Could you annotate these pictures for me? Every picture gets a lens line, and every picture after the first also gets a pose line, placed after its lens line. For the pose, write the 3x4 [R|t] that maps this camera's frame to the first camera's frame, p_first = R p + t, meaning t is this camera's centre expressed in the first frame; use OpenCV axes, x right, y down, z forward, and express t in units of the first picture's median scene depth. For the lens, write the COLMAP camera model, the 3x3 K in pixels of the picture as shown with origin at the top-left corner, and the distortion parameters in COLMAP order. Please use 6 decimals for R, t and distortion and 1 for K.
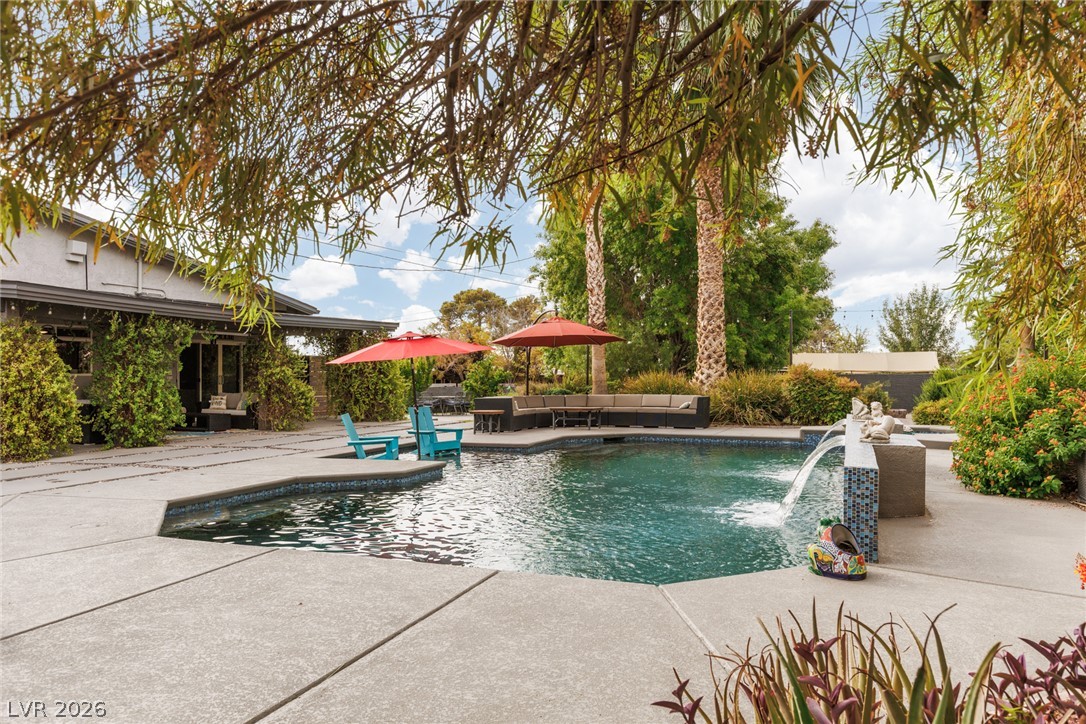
lens RADIAL K [[812.9, 0, 542.8], [0, 812.9, 364.4], [0, 0, 1]] dist [0.000018, 0.000000]
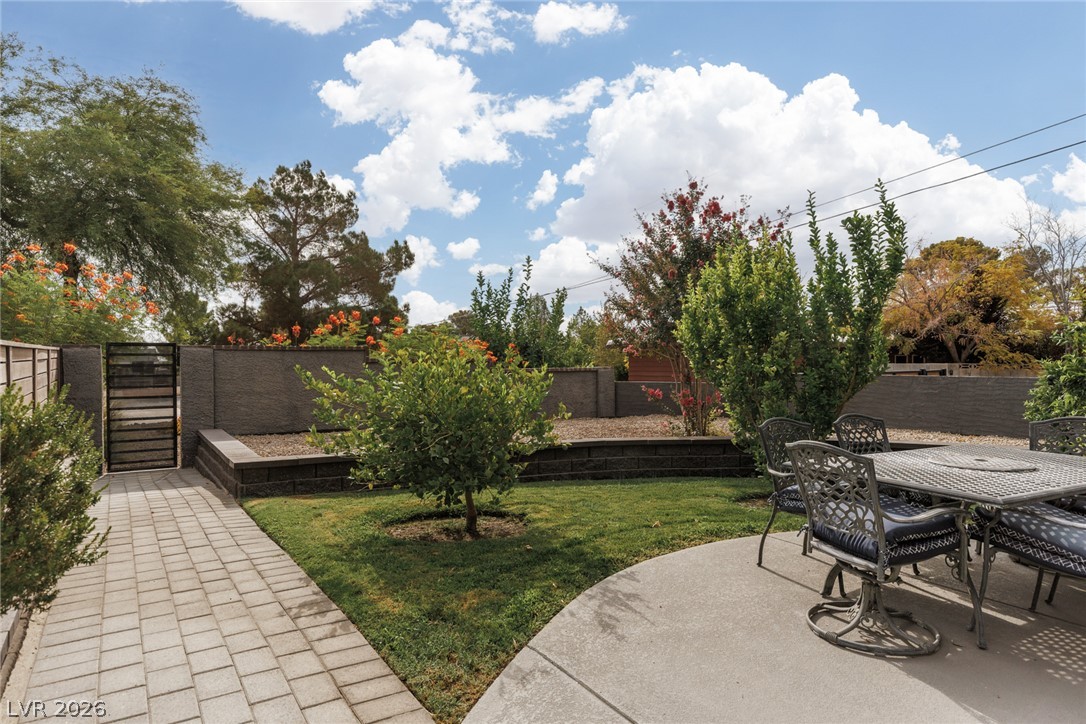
lens RADIAL K [[679.5, 0, 544.7], [0, 679.5, 358.3], [0, 0, 1]] dist [-0.004142, -0.001199]
pose [[0.821920, 0.004511, -0.569585, -0.070674], [0.004698, 0.999881, 0.014699, 0.013162], [0.569584, -0.014757, 0.821801, 0.523903]]
